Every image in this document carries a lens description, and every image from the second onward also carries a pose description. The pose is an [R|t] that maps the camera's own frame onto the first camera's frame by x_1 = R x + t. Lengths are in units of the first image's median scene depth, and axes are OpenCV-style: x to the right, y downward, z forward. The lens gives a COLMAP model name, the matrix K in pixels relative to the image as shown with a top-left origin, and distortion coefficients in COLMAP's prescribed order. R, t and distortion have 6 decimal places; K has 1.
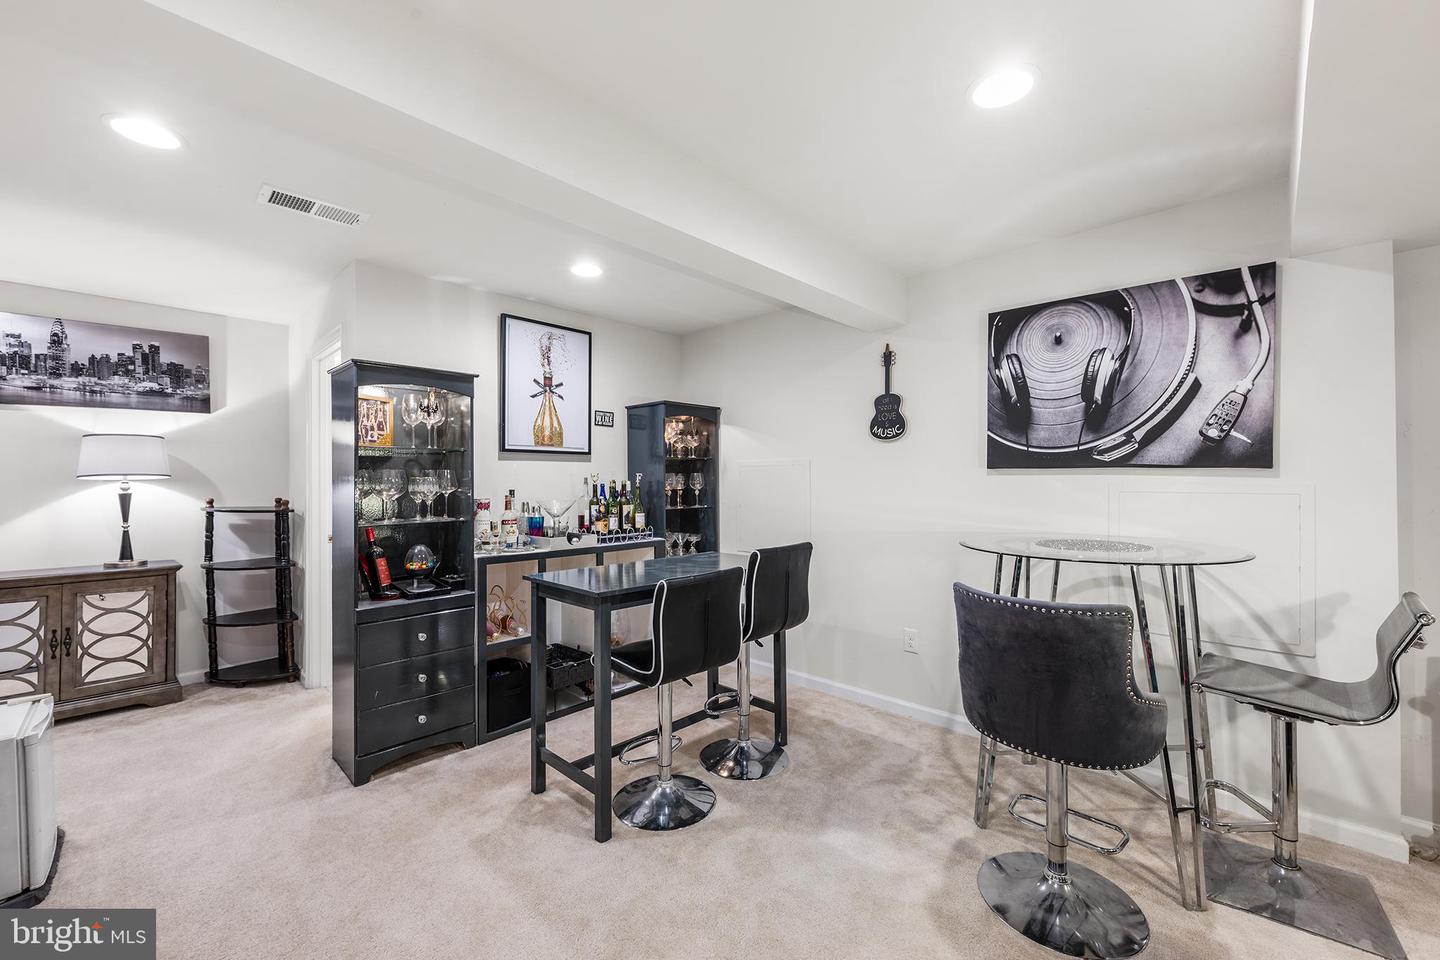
lens RADIAL K [[571.9, 0, 720.0], [0, 571.9, 480.0], [0, 0, 1]] dist [-0.000322, -0.000021]
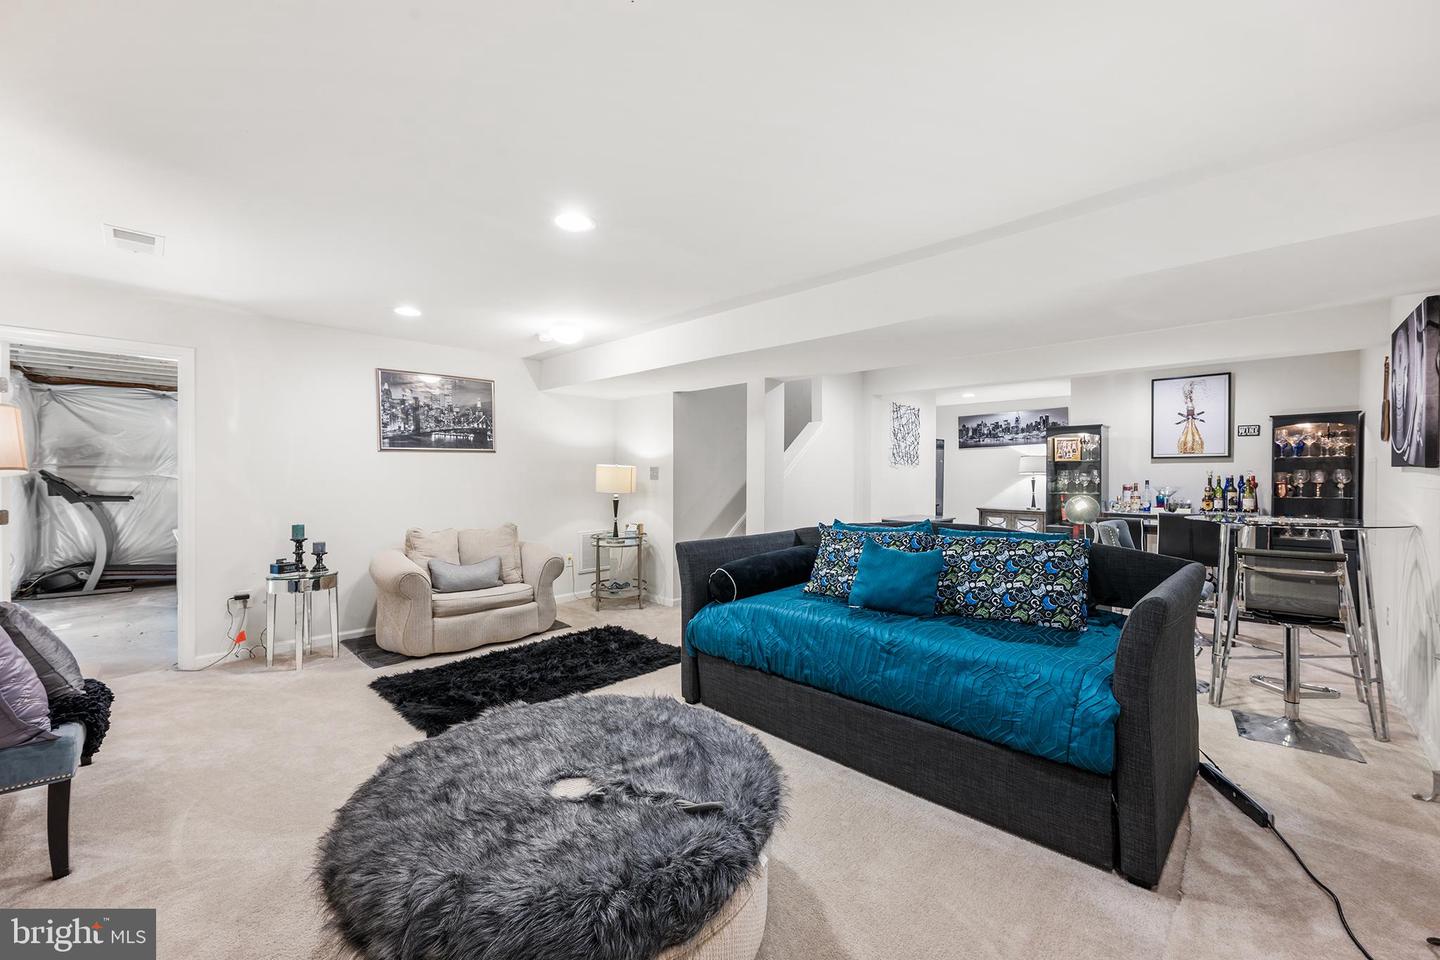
lens RADIAL K [[571.9, 0, 720.0], [0, 571.9, 480.0], [0, 0, 1]] dist [-0.000322, -0.000021]
pose [[-0.009611, 0.012795, -0.999872, 1.424098], [0.000217, 0.999918, 0.012793, -0.006939], [0.999954, -0.000094, -0.009613, -0.313678]]
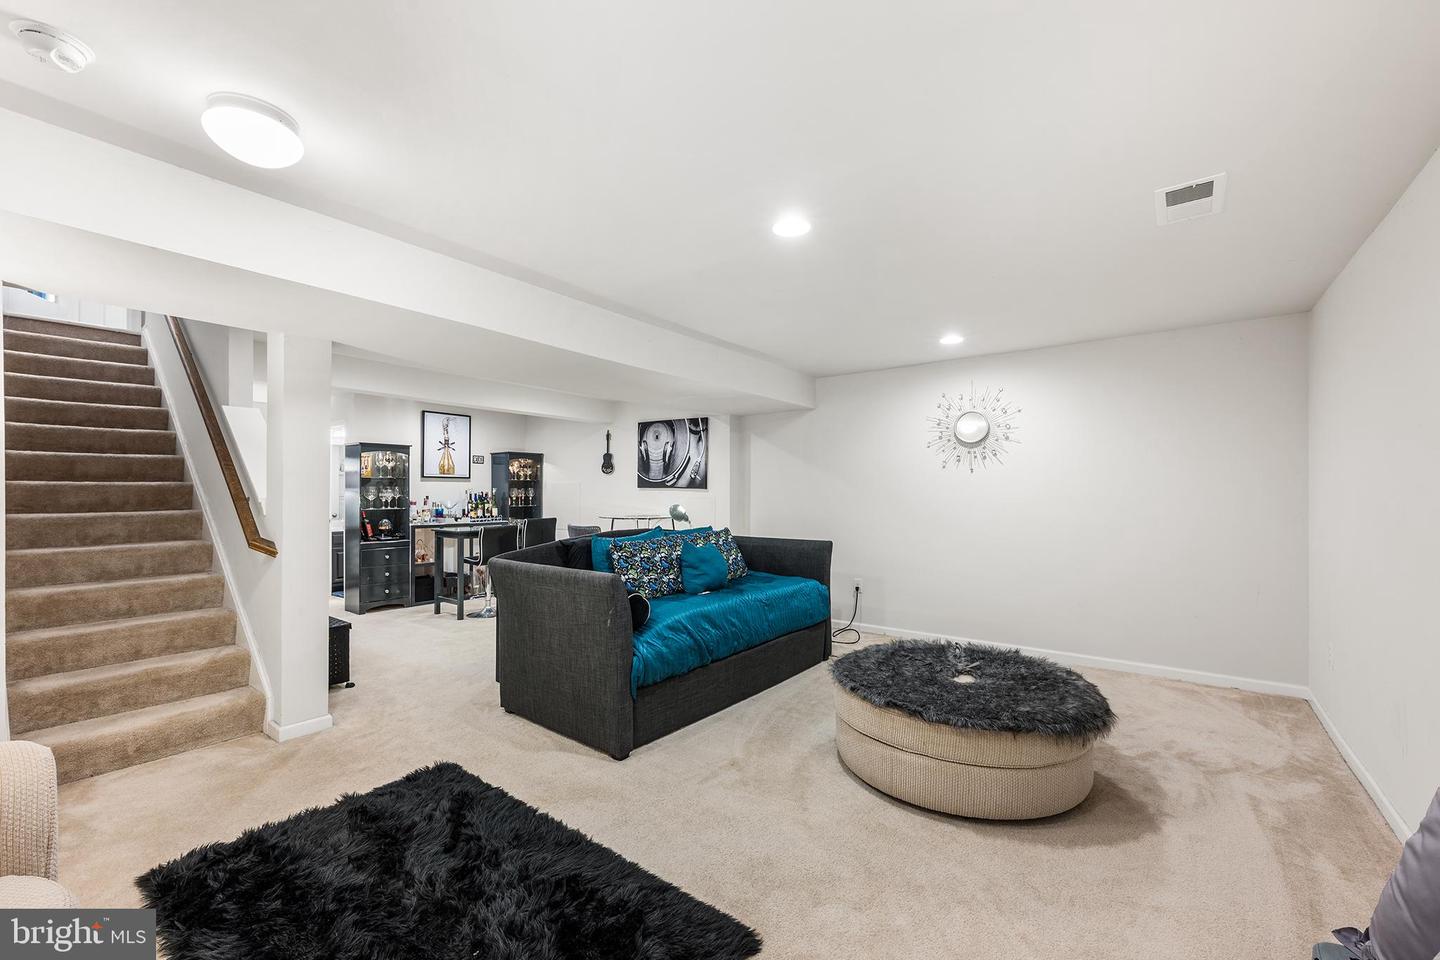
lens RADIAL K [[586.0, 0, 726.7], [0, 586.0, 492.9], [0, 0, 1]] dist [-0.000009, -0.000021]
pose [[0.992778, 0.006022, 0.119819, 0.468853], [-0.006224, 0.999980, 0.001314, -0.003332], [-0.119808, -0.002051, 0.992795, -1.265814]]
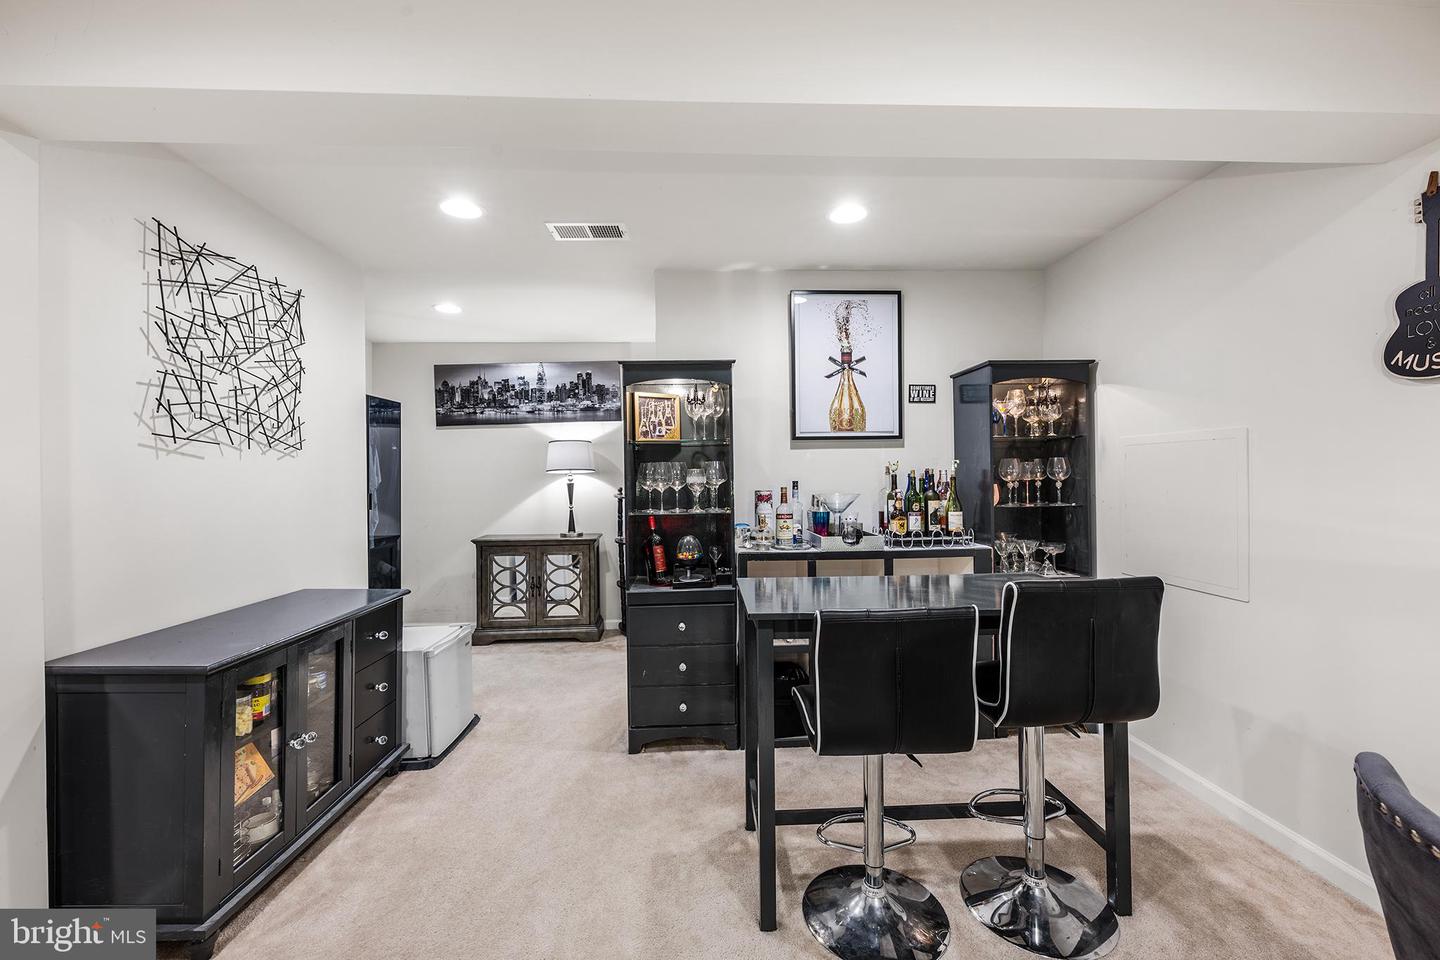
lens RADIAL K [[579.4, 0, 727.2], [0, 579.4, 477.3], [0, 0, 1]] dist [-0.001463, -0.000113]
pose [[0.727597, -0.003070, -0.685998, 0.192513], [0.012619, 0.999881, 0.008910, 0.001389], [0.685889, -0.015140, 0.727549, 0.248200]]
